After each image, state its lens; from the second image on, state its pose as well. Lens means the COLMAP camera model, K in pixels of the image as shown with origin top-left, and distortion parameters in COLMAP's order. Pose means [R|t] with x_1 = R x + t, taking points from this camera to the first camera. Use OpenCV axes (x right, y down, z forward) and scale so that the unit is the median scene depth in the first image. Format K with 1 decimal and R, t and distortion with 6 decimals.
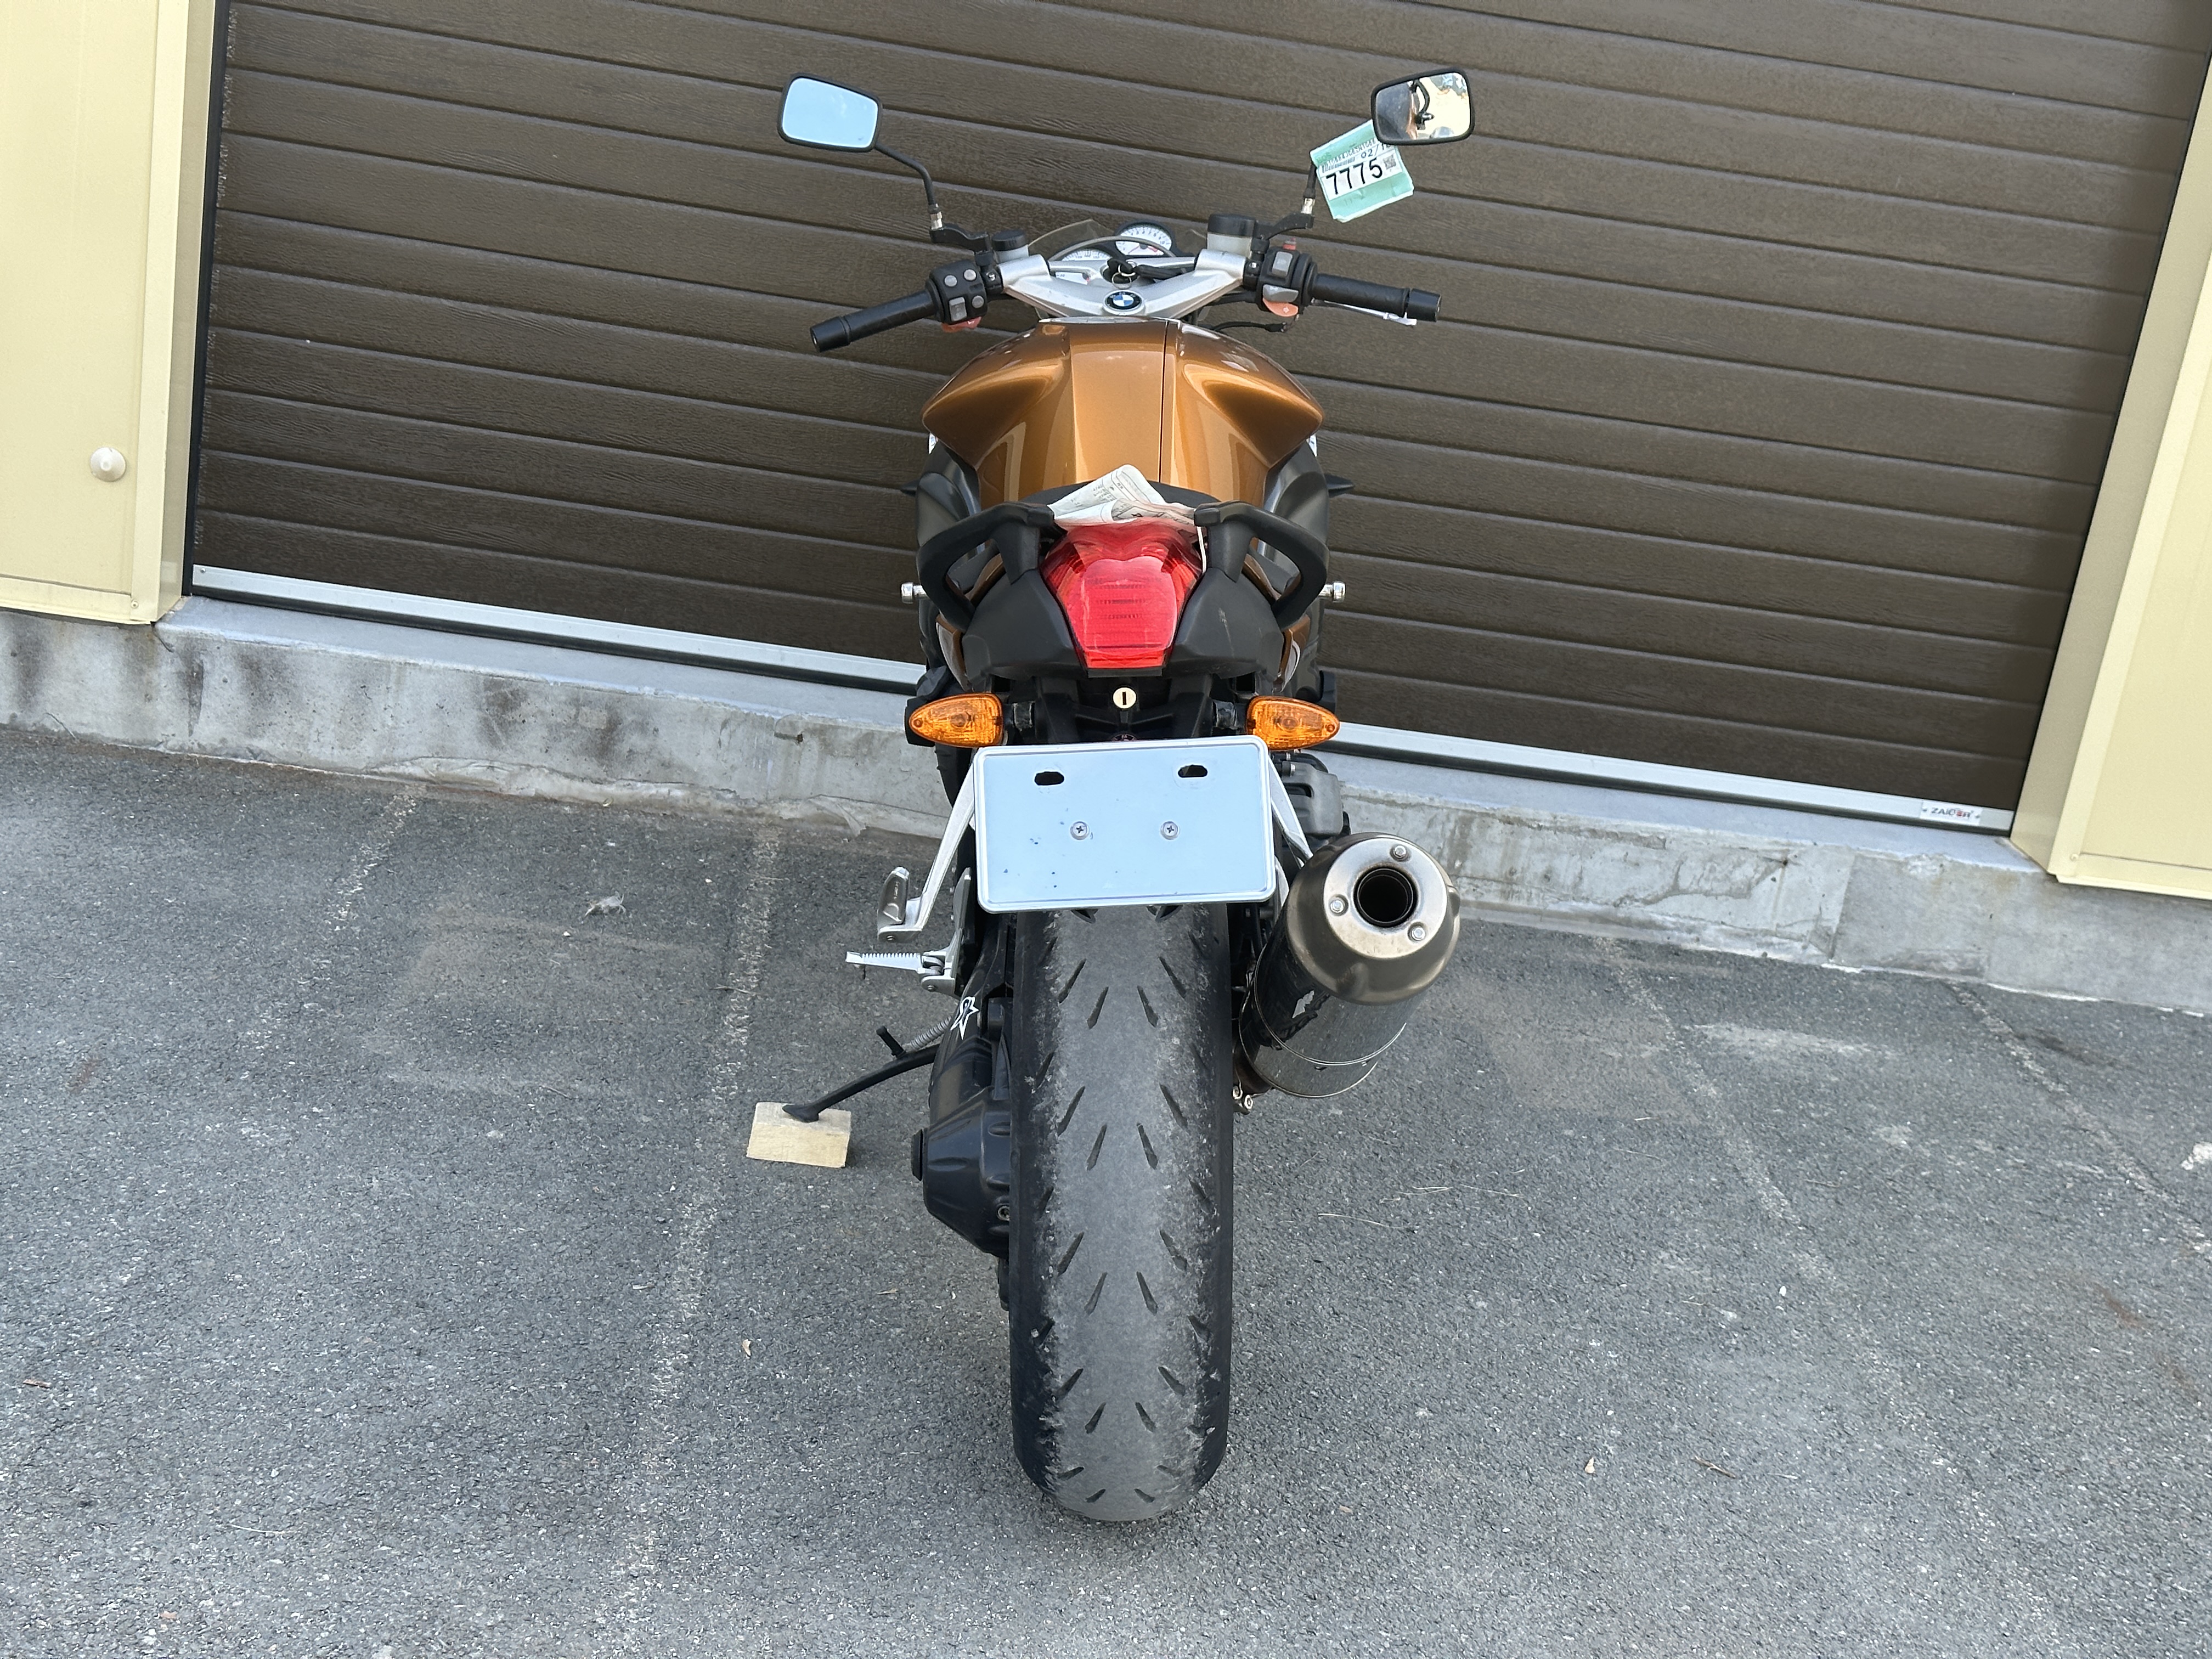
lens RADIAL K [[3052.8, 0, 1092.5], [0, 3052.8, 844.1], [0, 0, 1]] dist [0.166312, -0.274486]
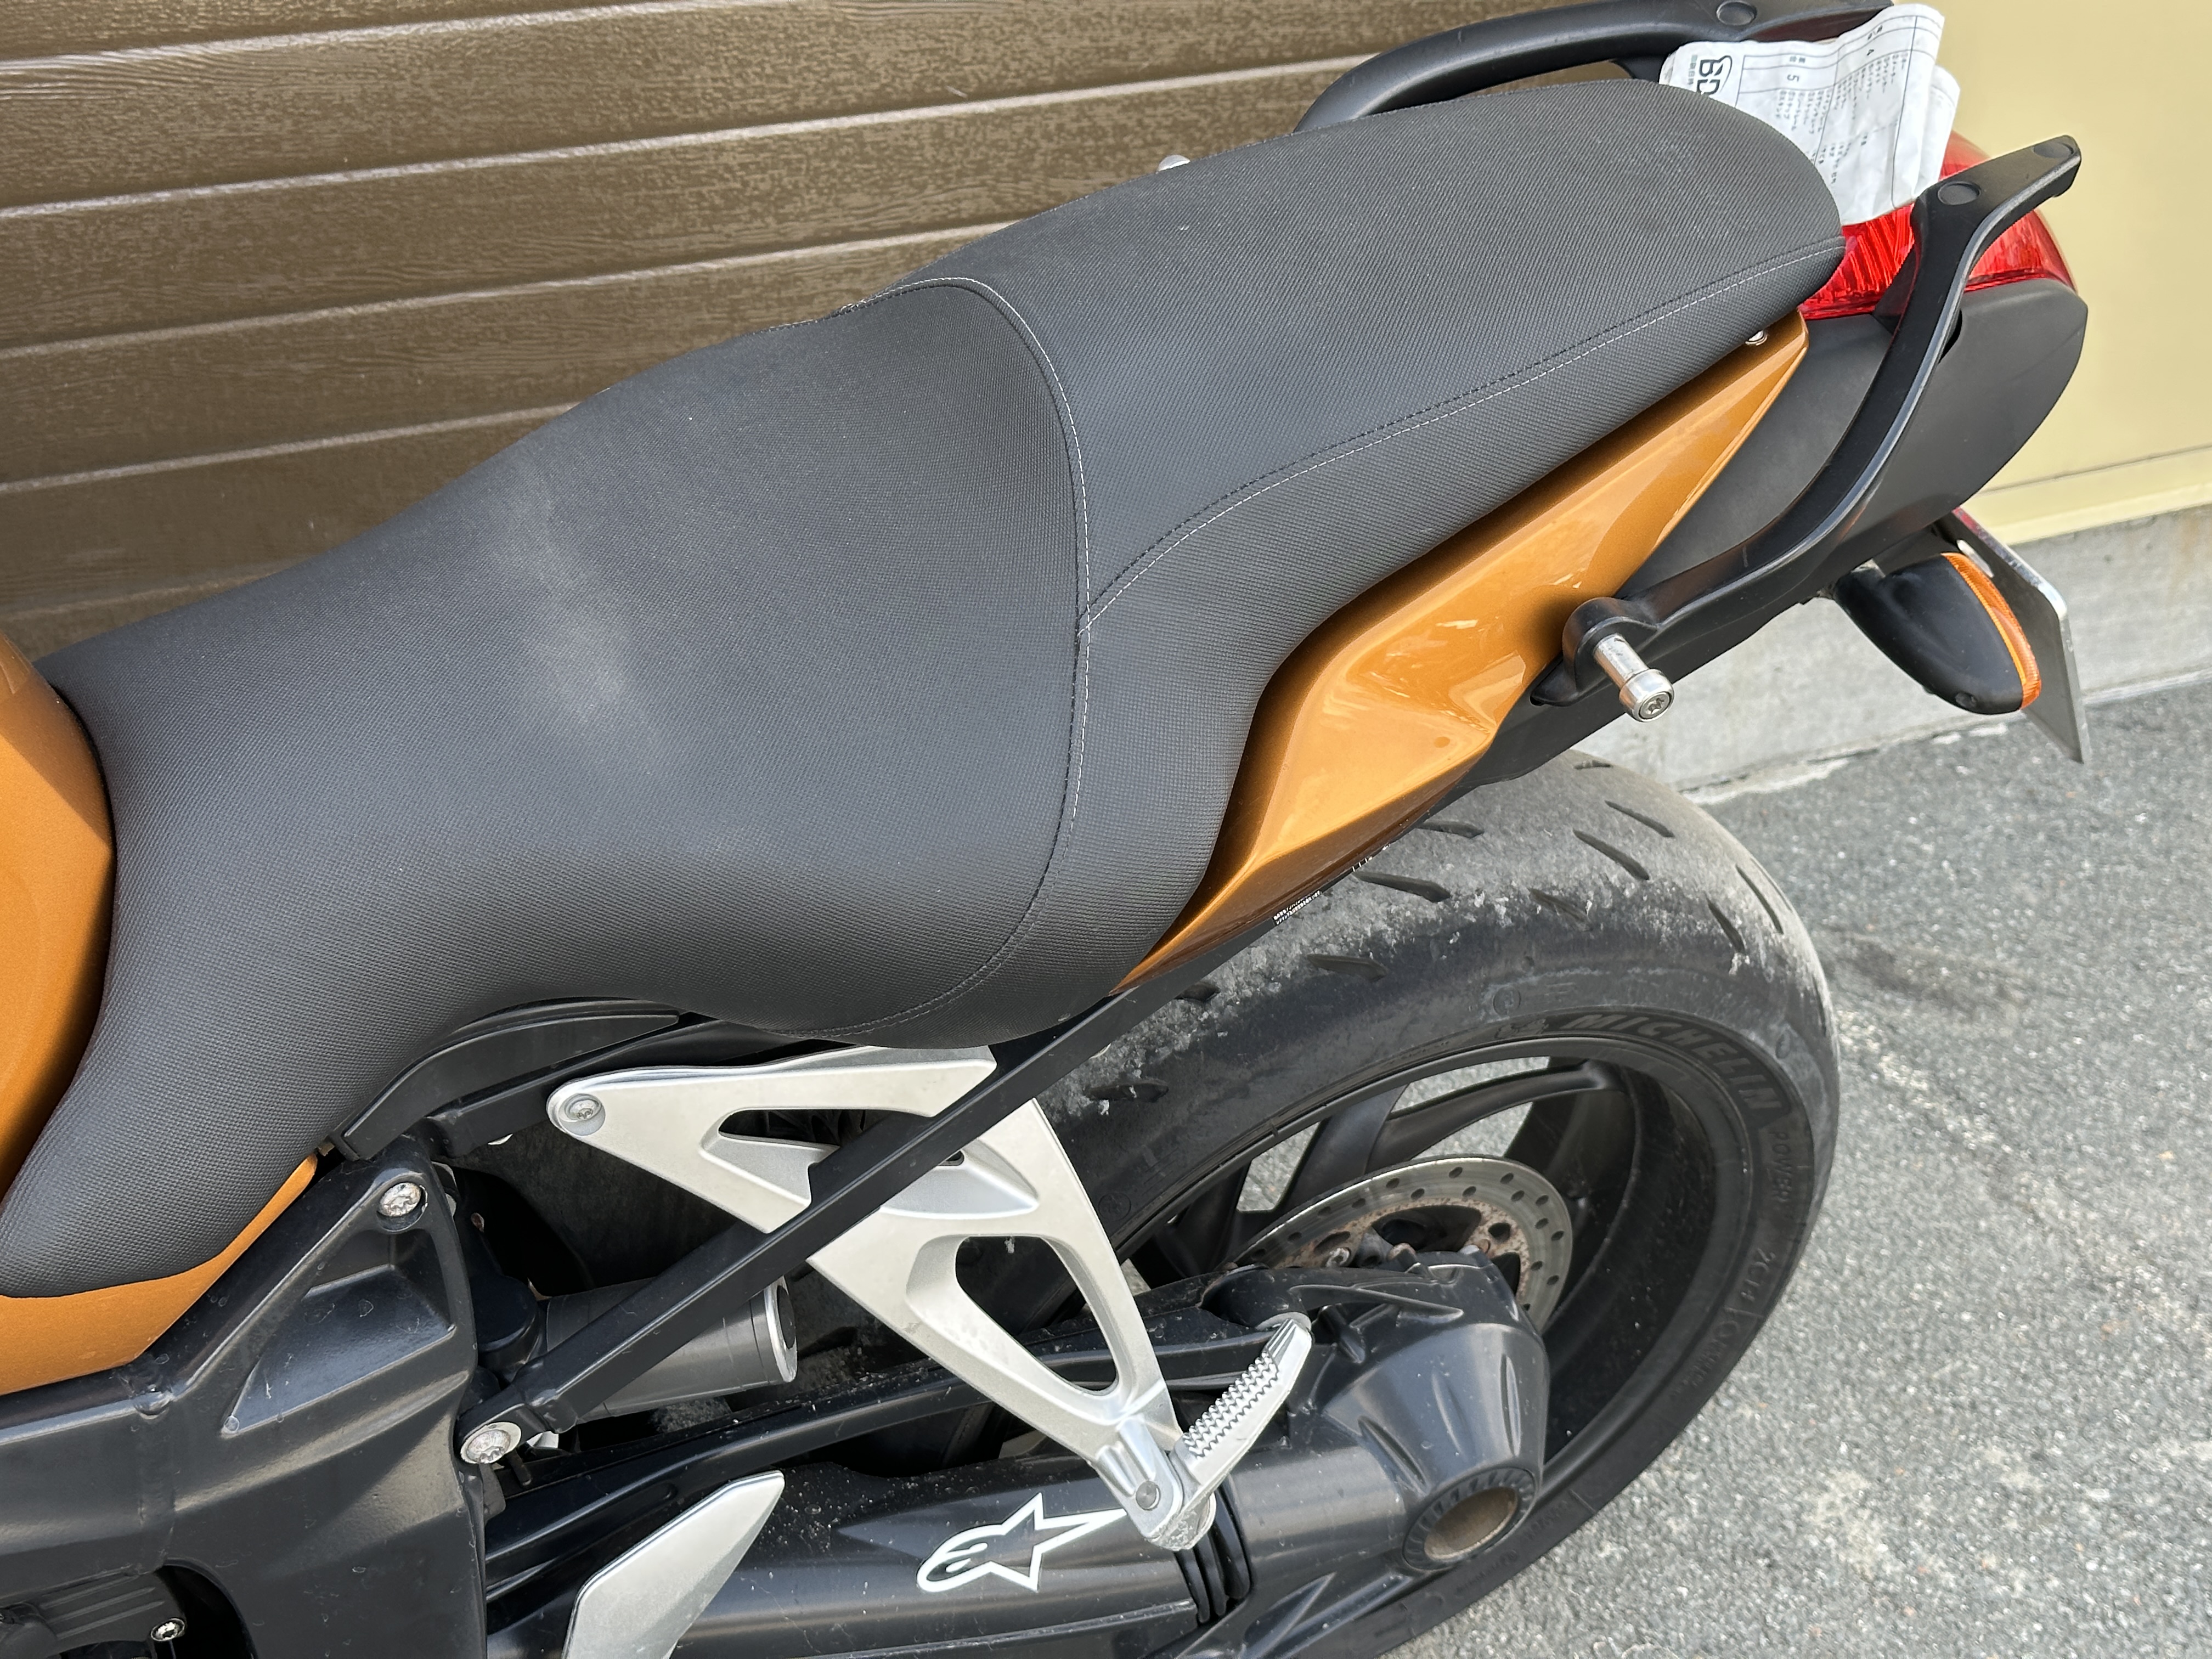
lens RADIAL K [[3079.3, 0, 1111.1], [0, 3079.3, 800.1], [0, 0, 1]] dist [0.198166, -0.469106]
pose [[0.918466, -0.294112, 0.264419, 0.062538], [0.203129, 0.924451, 0.322689, -0.153502], [-0.339349, -0.242668, 0.908820, 0.572785]]
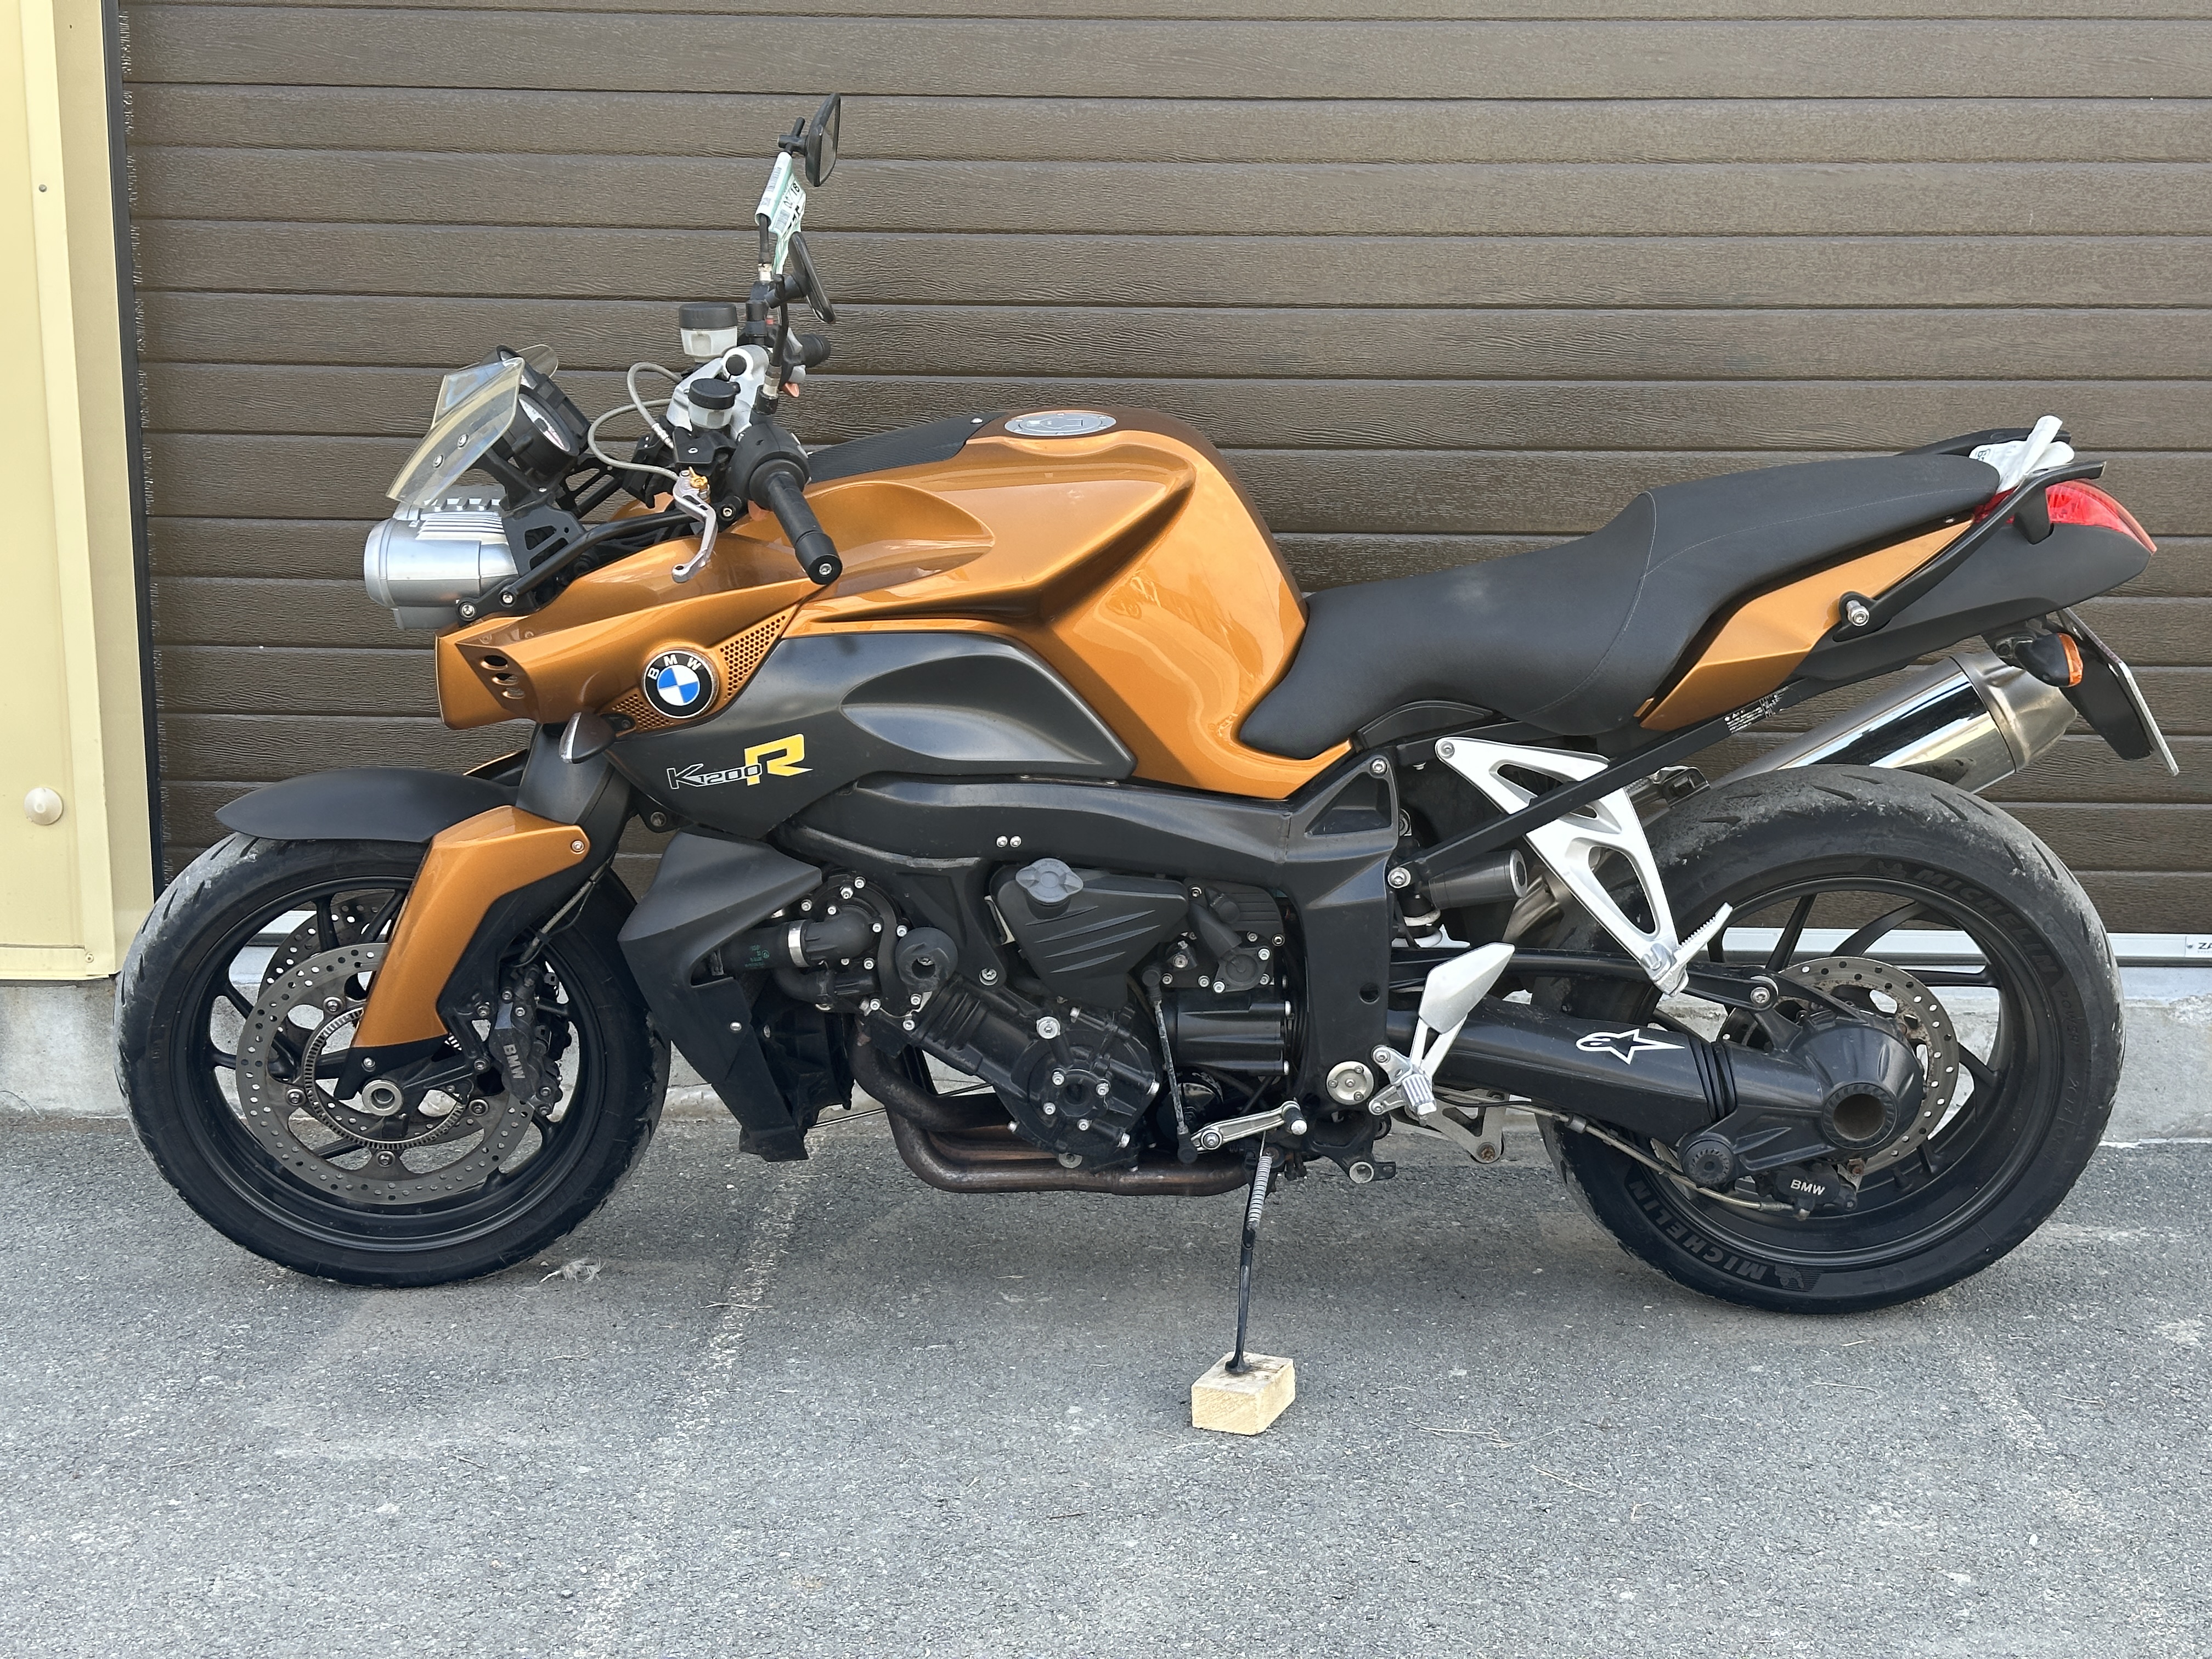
lens RADIAL K [[3050.7, 0, 1098.5], [0, 3050.7, 857.0], [0, 0, 1]] dist [0.202078, -0.465327]
pose [[0.986582, -0.127051, -0.102540, 0.072153], [0.115252, 0.986798, -0.113786, 0.028682], [0.115642, 0.100441, 0.988200, 0.141429]]
